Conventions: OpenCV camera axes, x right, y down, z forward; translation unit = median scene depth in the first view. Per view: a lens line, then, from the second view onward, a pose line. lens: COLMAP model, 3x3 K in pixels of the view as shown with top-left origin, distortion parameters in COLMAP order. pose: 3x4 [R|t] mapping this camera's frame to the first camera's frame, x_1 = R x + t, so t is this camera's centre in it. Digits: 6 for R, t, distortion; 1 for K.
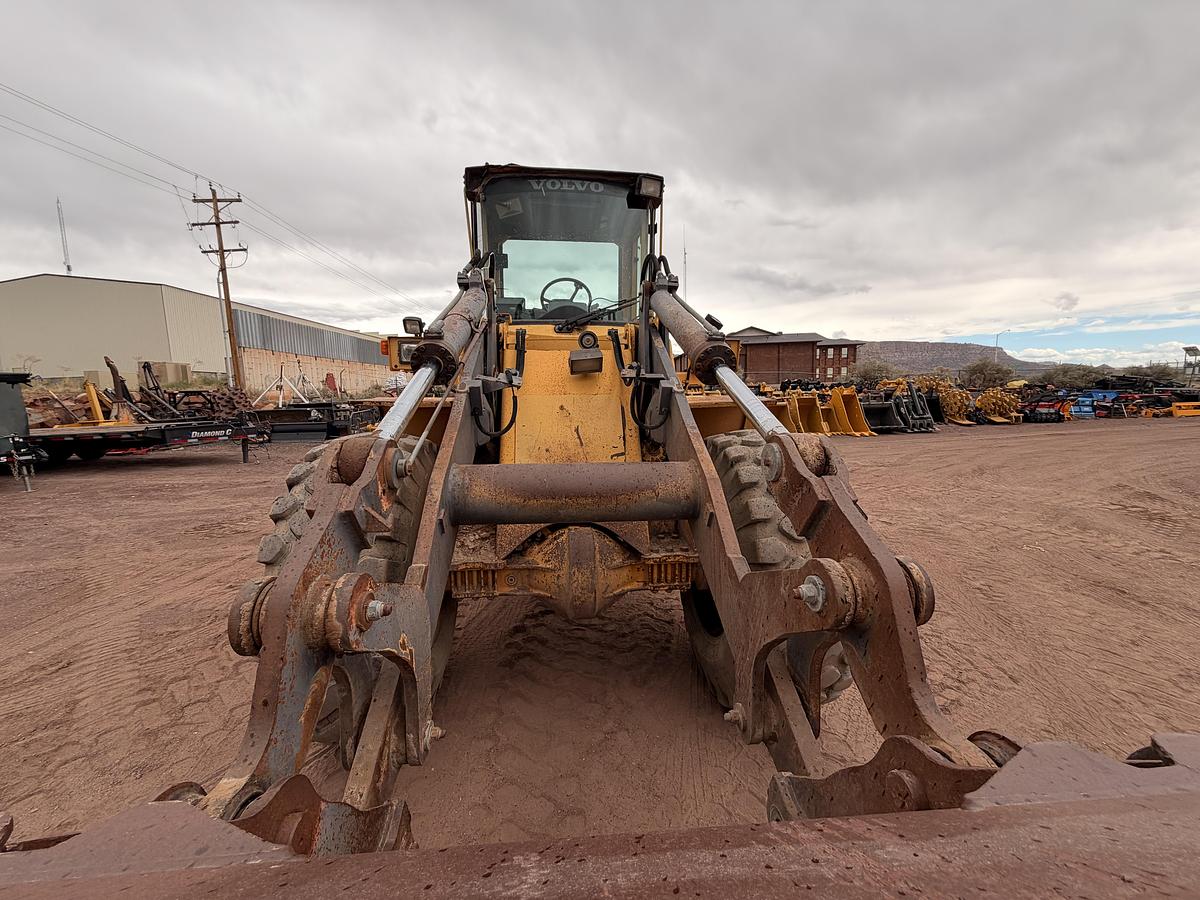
lens RADIAL K [[478.7, 0, 598.8], [0, 478.7, 447.6], [0, 0, 1]] dist [0.001010, 0.000315]
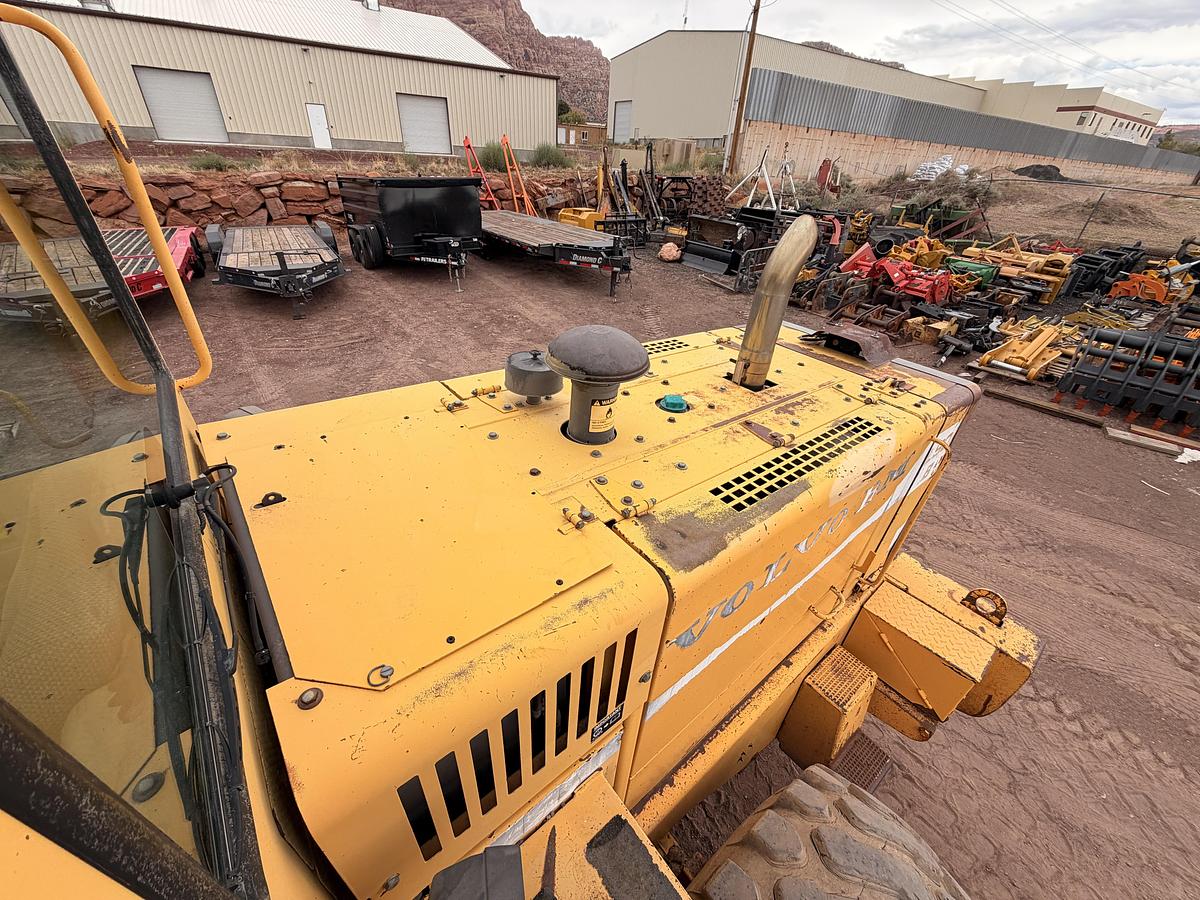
lens RADIAL K [[478.7, 0, 594.6], [0, 478.7, 449.3], [0, 0, 1]] dist [0.001010, 0.000315]
pose [[0.536041, 0.490721, -0.686916, 0.143524], [-0.160392, 0.858076, 0.487831, -0.663539], [0.828815, -0.151322, 0.538671, 1.727490]]
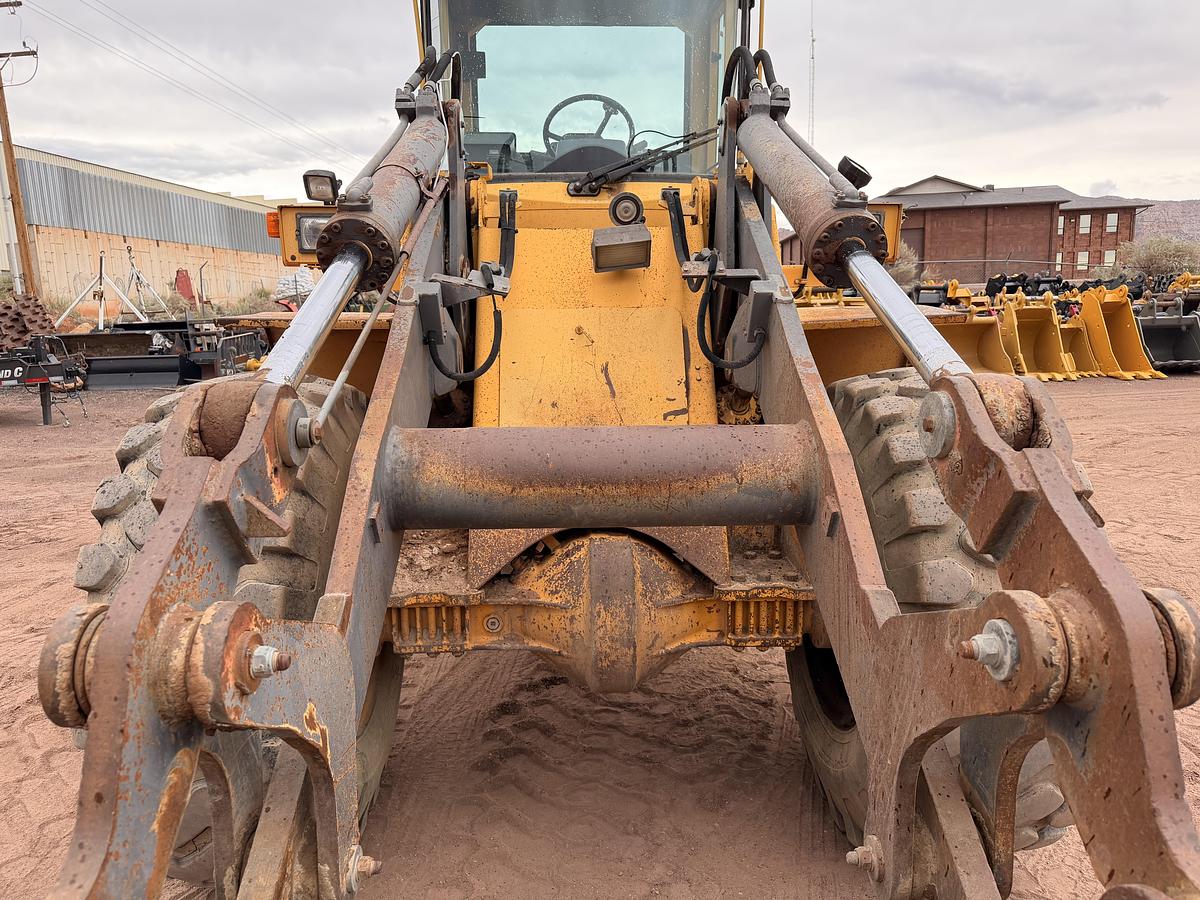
lens RADIAL K [[842.2, 0, 596.0], [0, 842.2, 449.0], [0, 0, 1]] dist [0.064218, -0.072911]
pose [[0.997989, 0.005432, -0.063159, 0.007279], [-0.001773, 0.998324, 0.057848, 0.000592], [0.063367, -0.057620, 0.996326, -0.013674]]
